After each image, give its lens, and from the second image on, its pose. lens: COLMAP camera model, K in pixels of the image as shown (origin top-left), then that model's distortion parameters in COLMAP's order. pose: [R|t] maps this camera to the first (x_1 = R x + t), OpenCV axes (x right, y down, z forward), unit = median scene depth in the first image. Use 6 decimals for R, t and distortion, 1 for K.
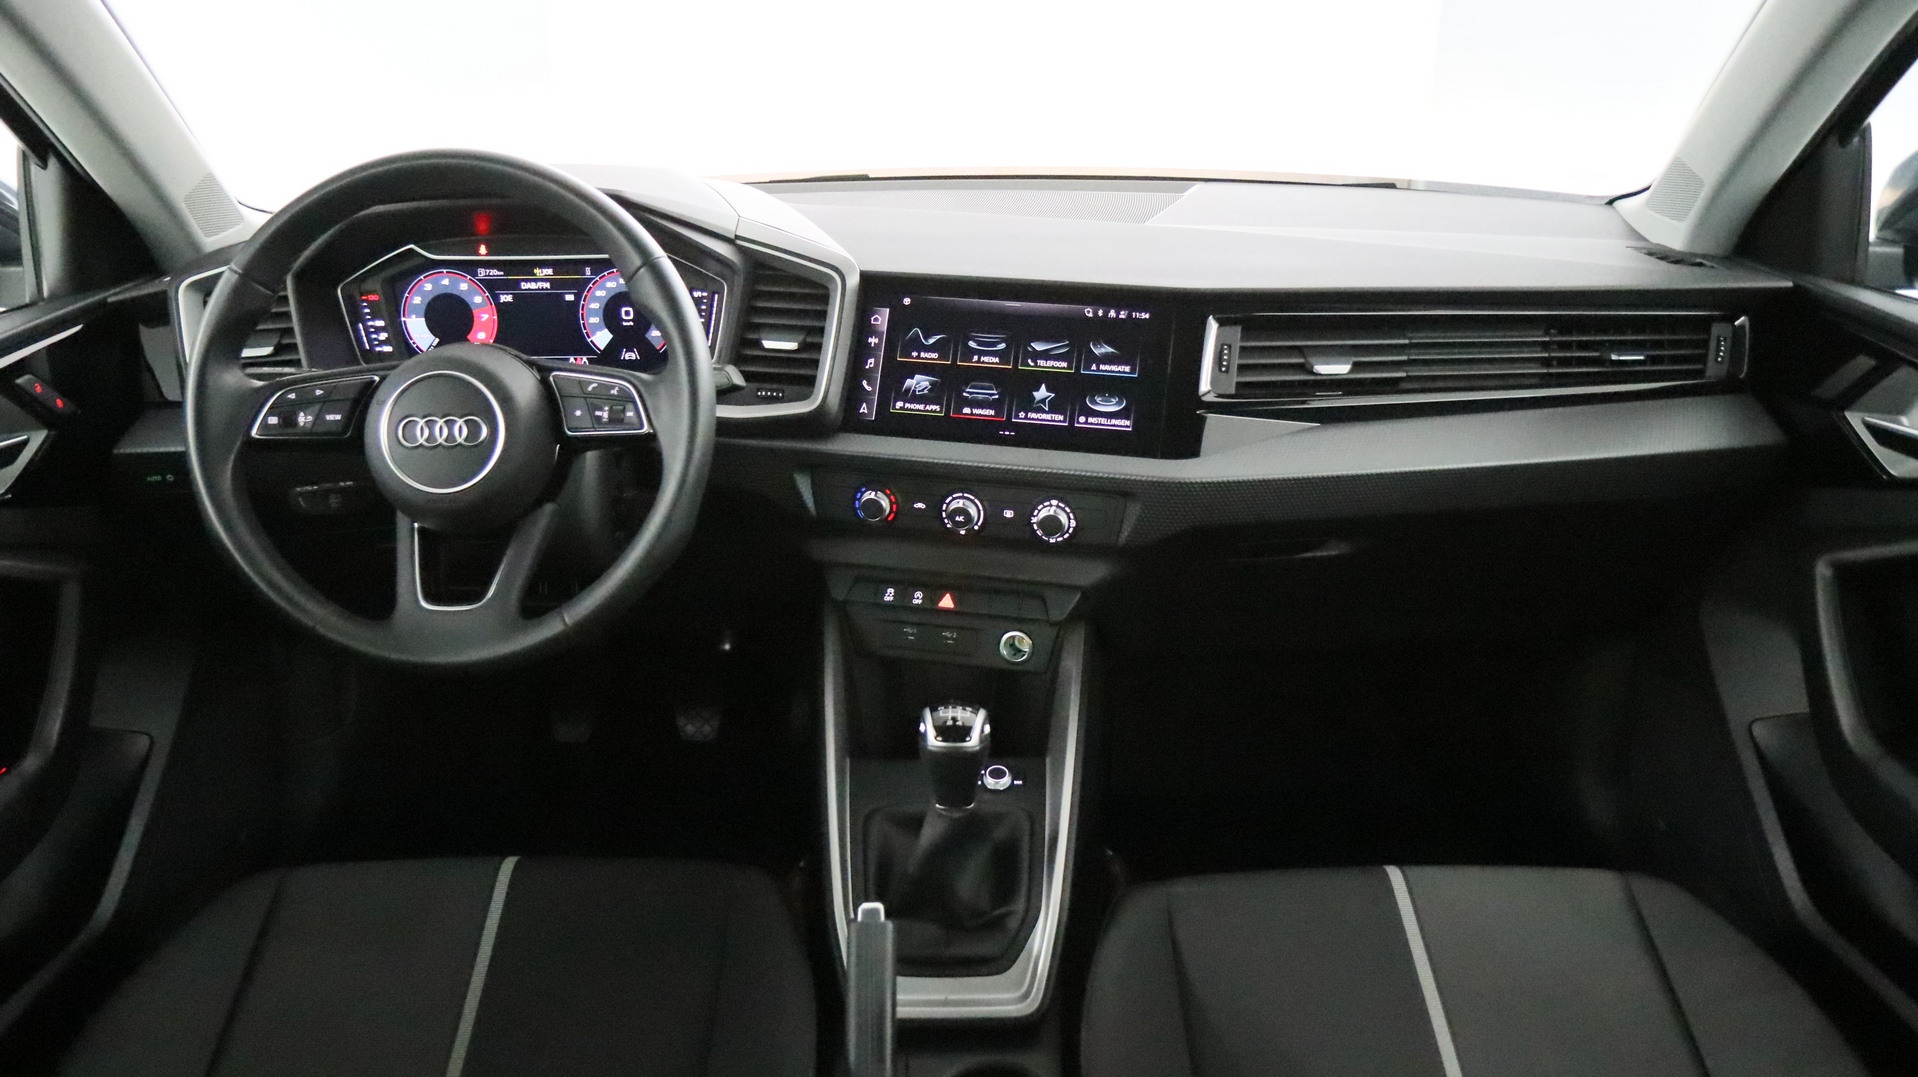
lens RADIAL K [[1449.0, 0, 943.5], [0, 1449.0, 536.0], [0, 0, 1]] dist [-0.015827, 0.022398]
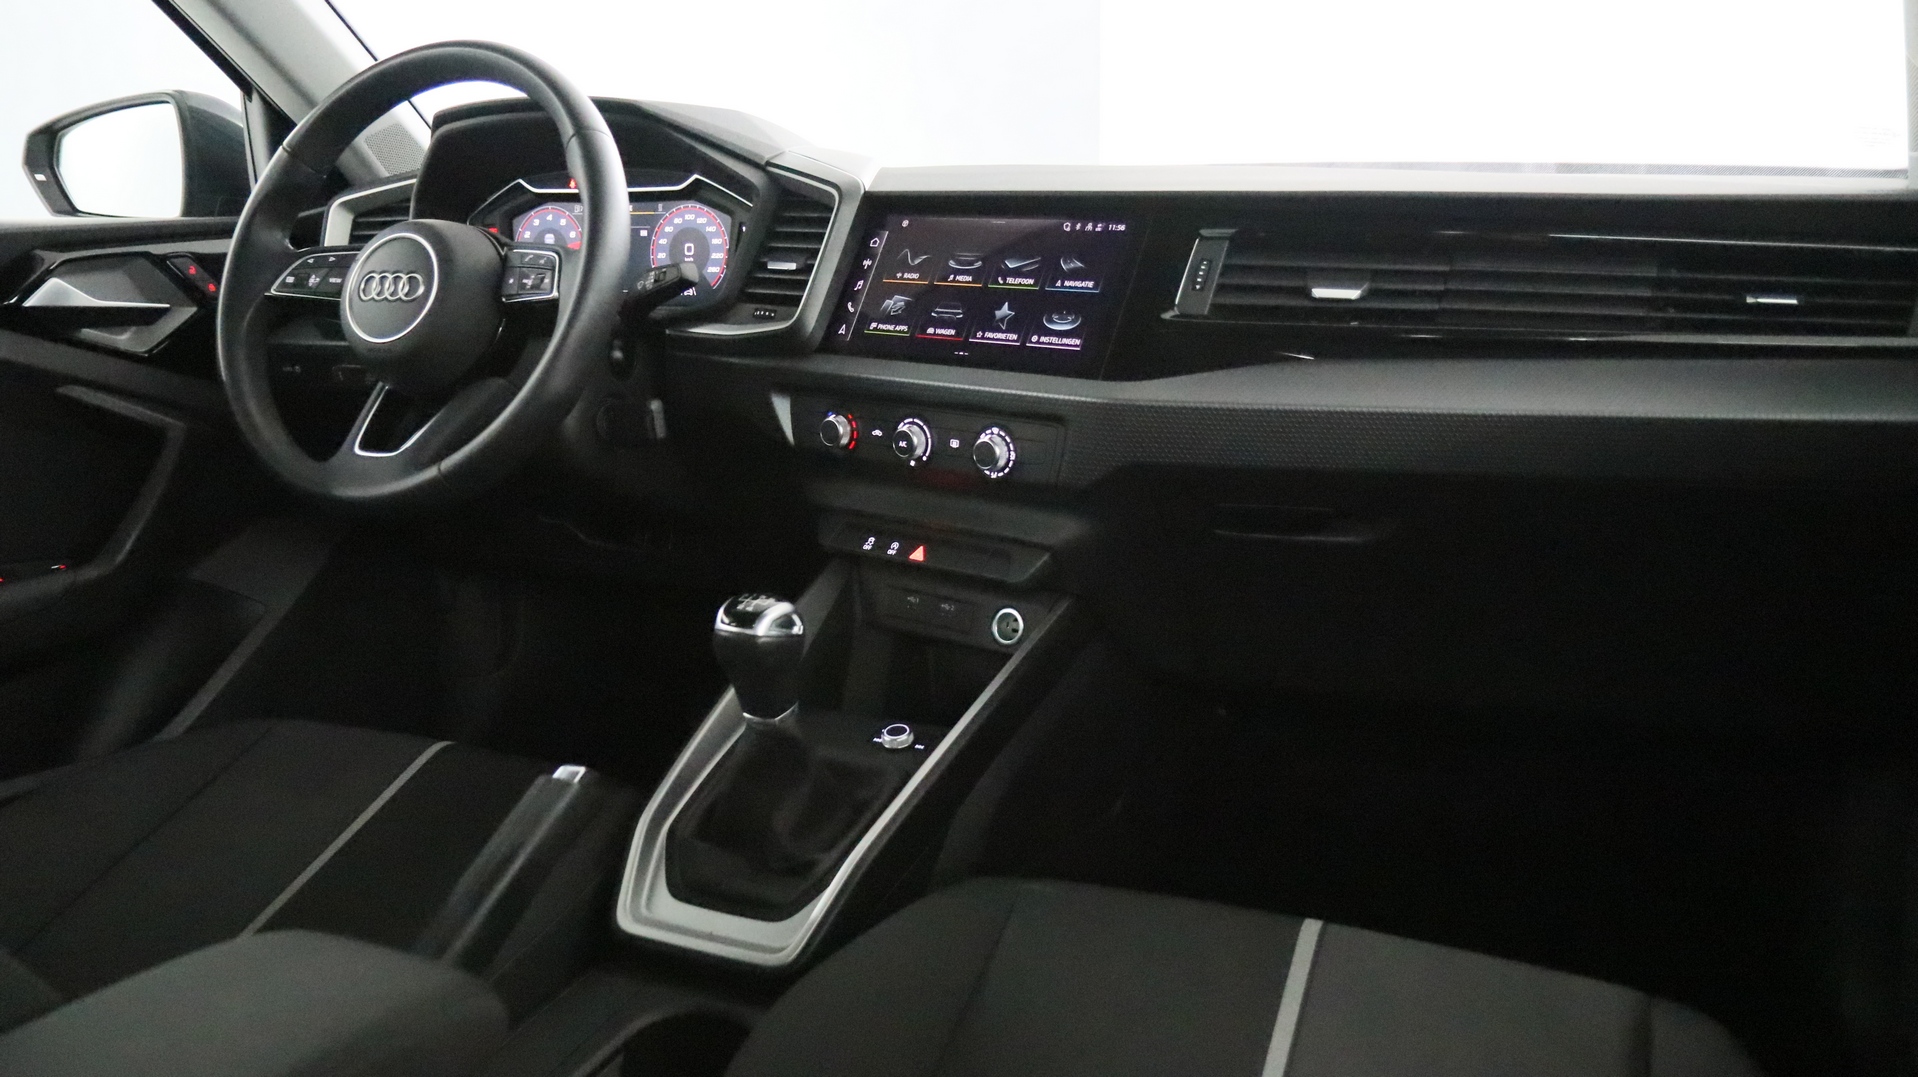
lens RADIAL K [[1449.0, 0, 948.9], [0, 1449.0, 540.8], [0, 0, 1]] dist [-0.015827, 0.022398]
pose [[0.907908, 0.094806, -0.408308, 0.413361], [-0.154096, 0.981367, -0.114778, 0.147073], [0.389818, 0.167127, 0.905600, 0.199930]]
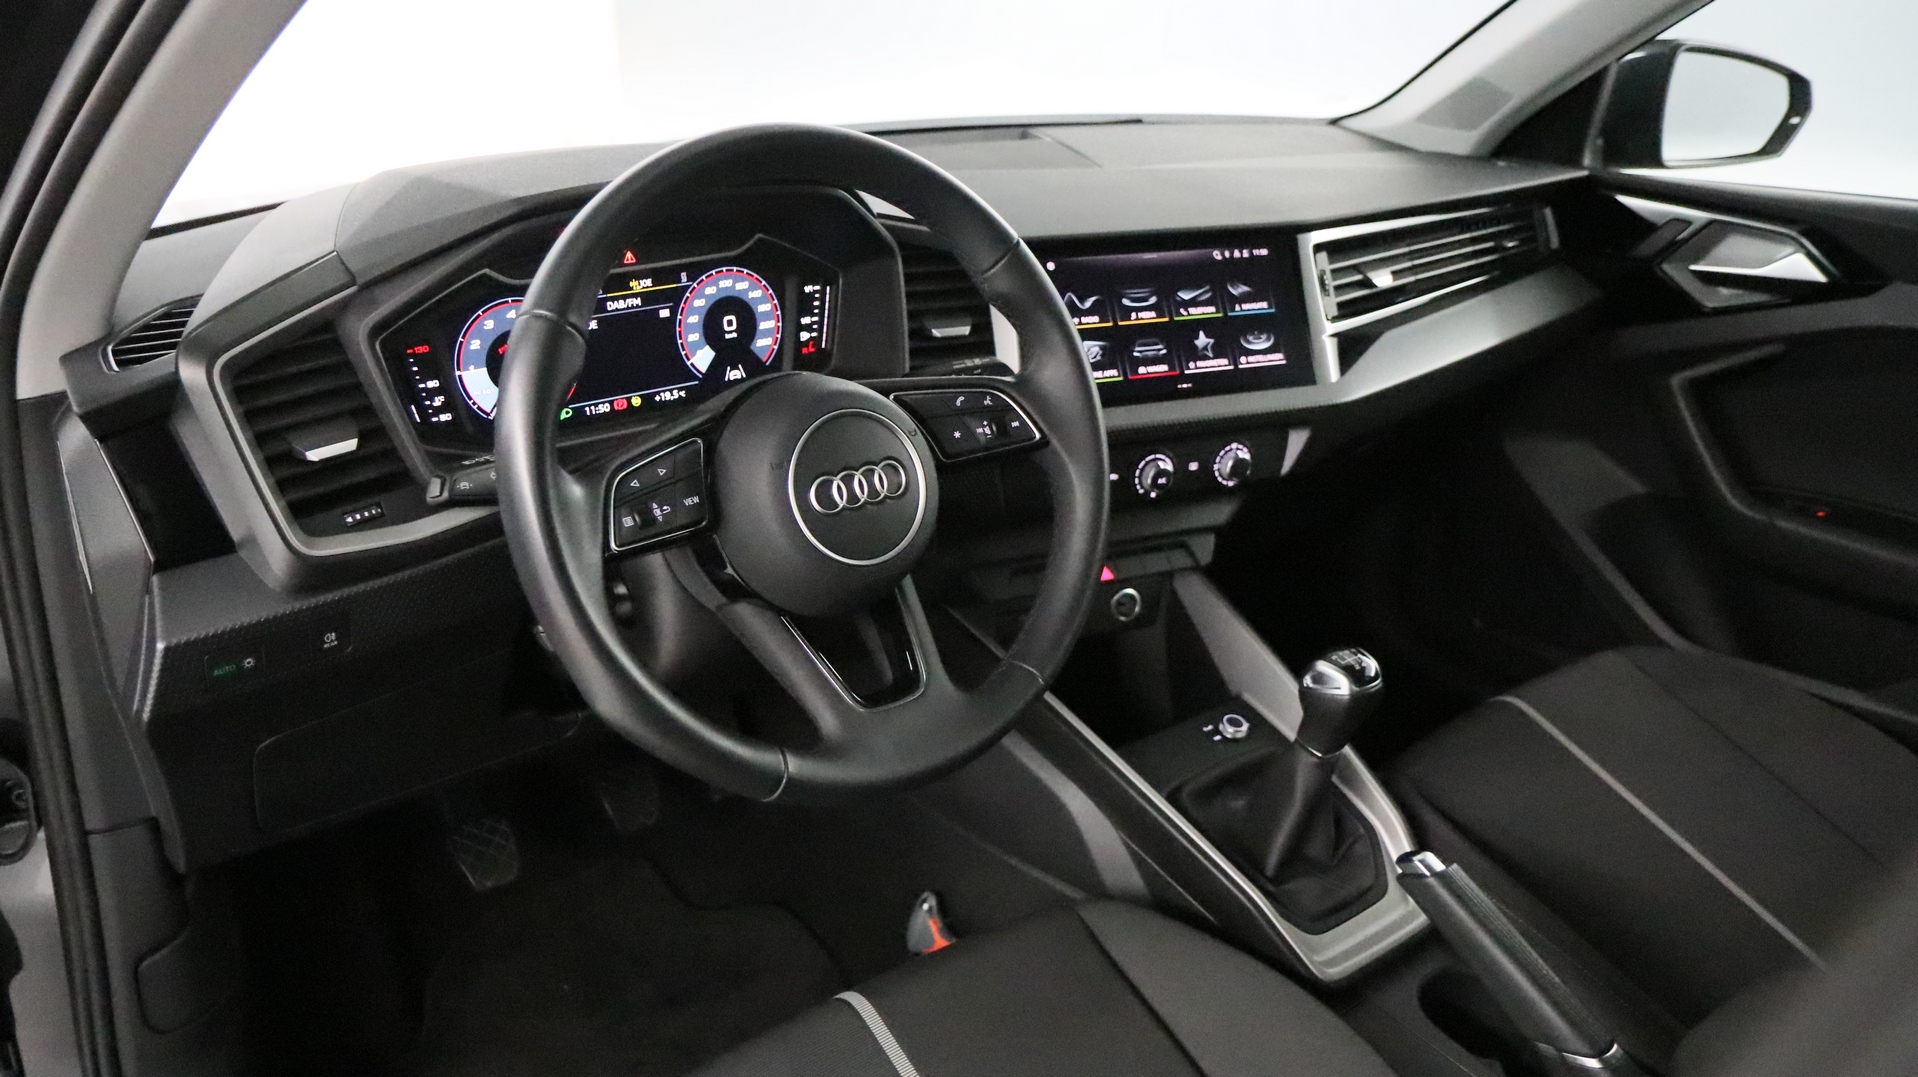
lens RADIAL K [[1449.0, 0, 946.3], [0, 1449.0, 528.8], [0, 0, 1]] dist [-0.015827, 0.022398]
pose [[0.796382, -0.216638, 0.564662, -0.657478], [0.203406, 0.975198, 0.087267, -0.094547], [-0.569563, 0.045358, 0.820695, 0.288404]]
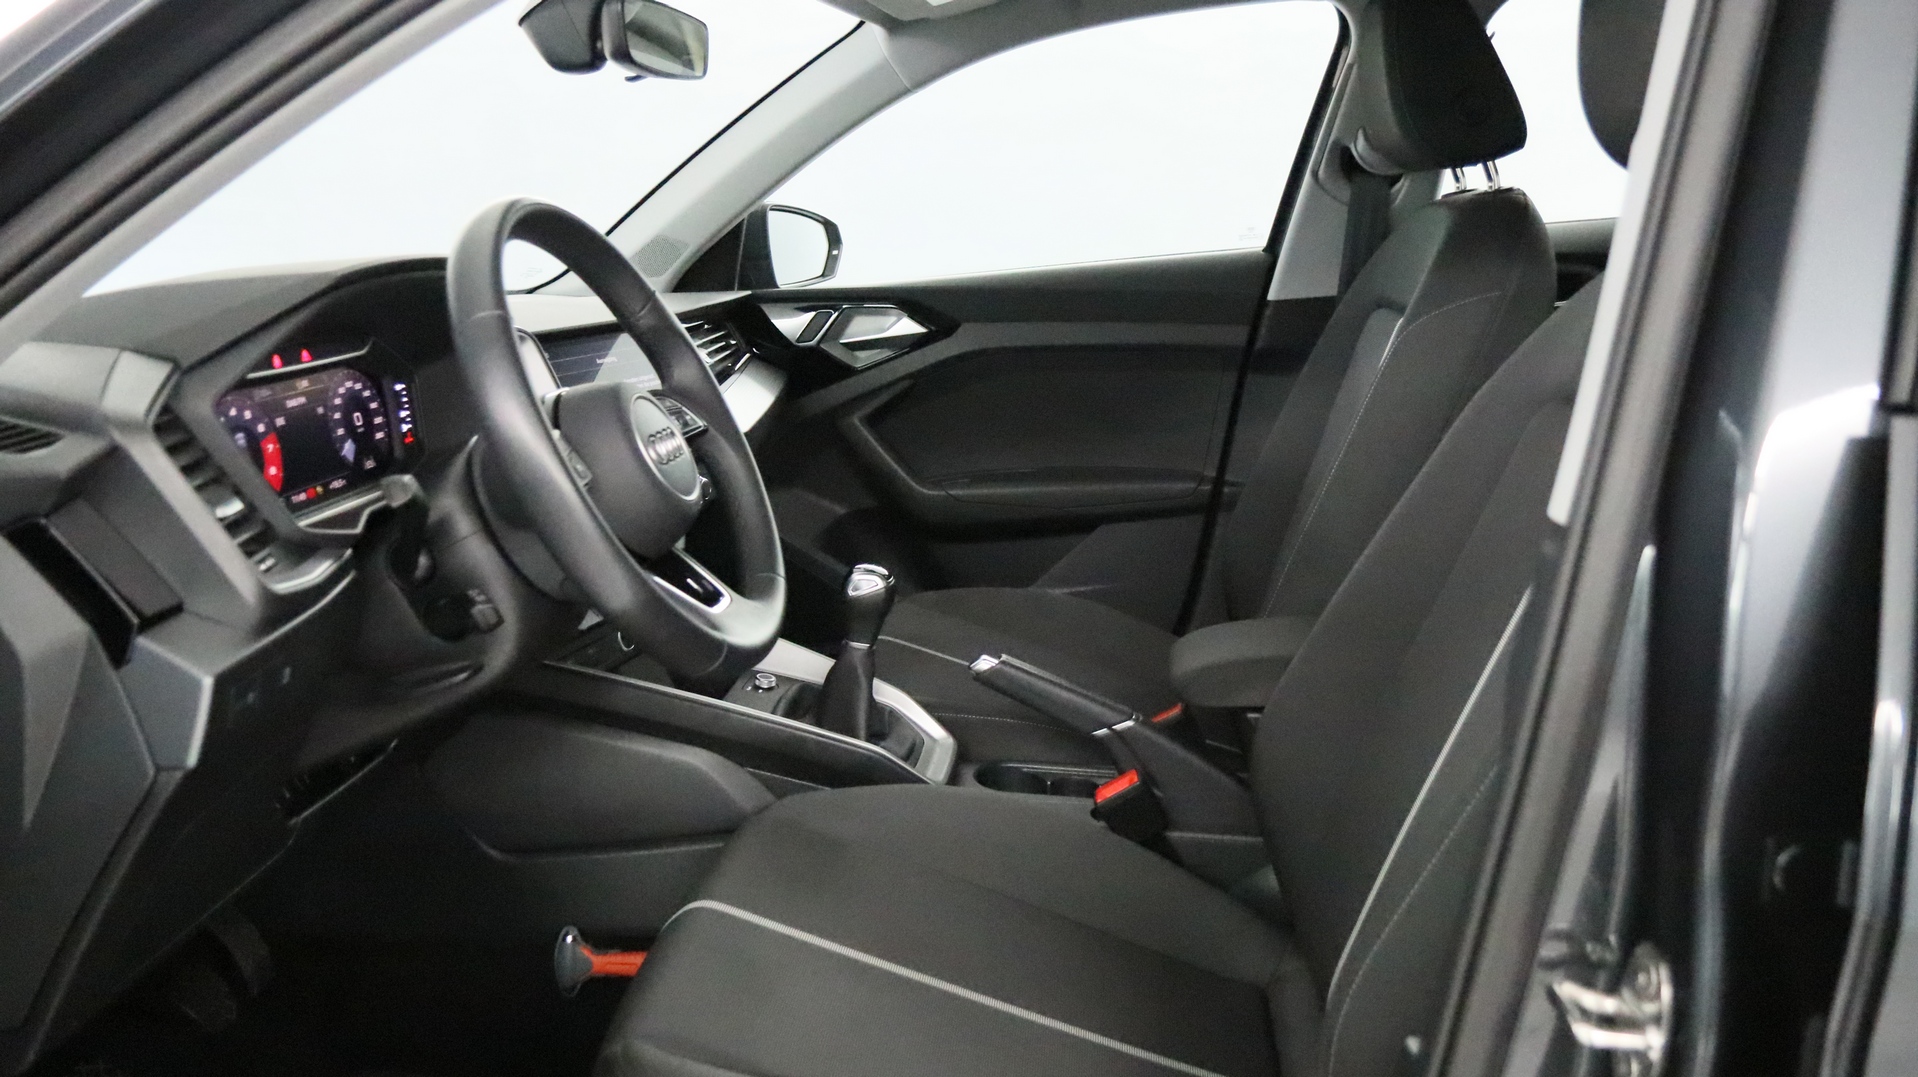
lens RADIAL K [[1449.0, 0, 965.6], [0, 1449.0, 523.8], [0, 0, 1]] dist [-0.015827, 0.022398]
pose [[0.096111, -0.209648, 0.973042, -1.170762], [0.408504, 0.899755, 0.153508, -0.084481], [-0.907682, 0.382738, 0.172119, 0.564790]]
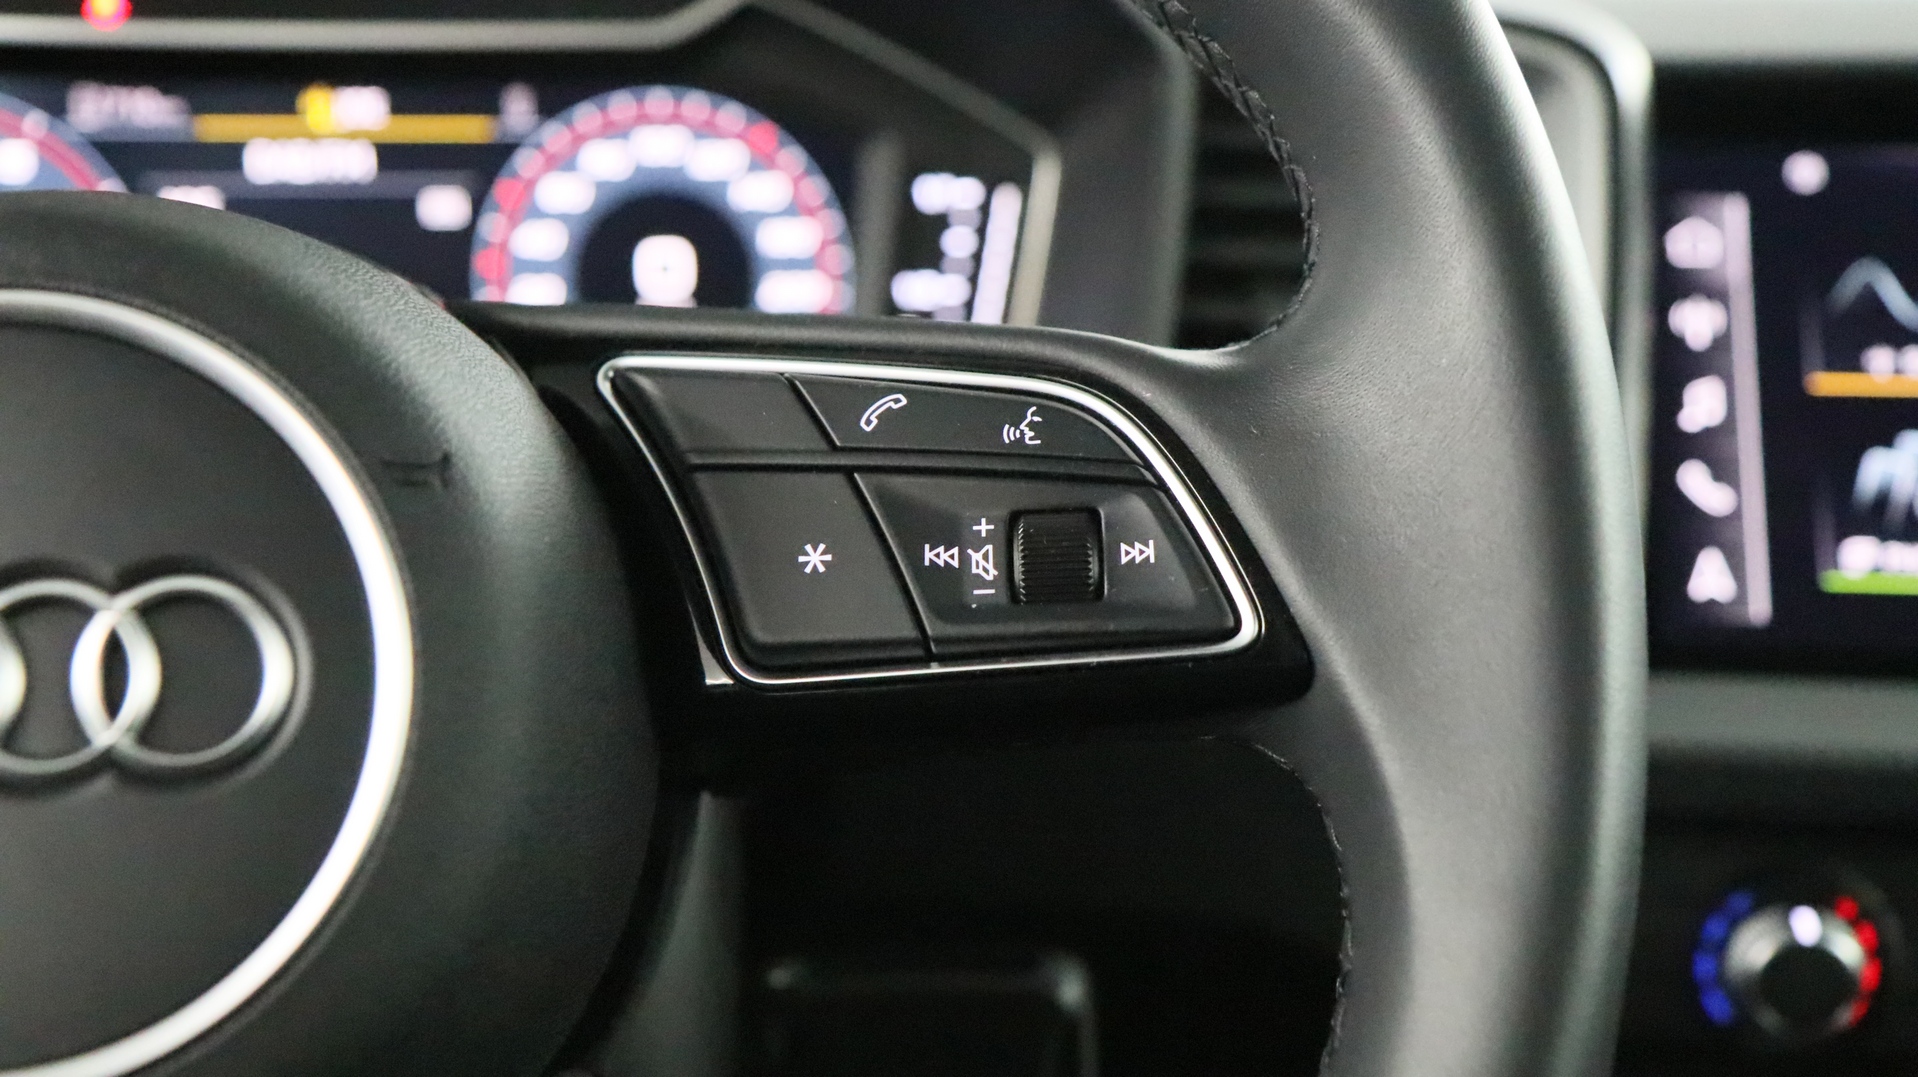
lens RADIAL K [[2165.0, 0, 967.4], [0, 2165.0, 543.6], [0, 0, 1]] dist [0.032717, 0.000000]
pose [[0.988291, -0.023452, 0.150769, -0.243352], [0.048796, 0.984804, -0.166674, -0.038153], [-0.144569, 0.172079, 0.974417, 0.664116]]
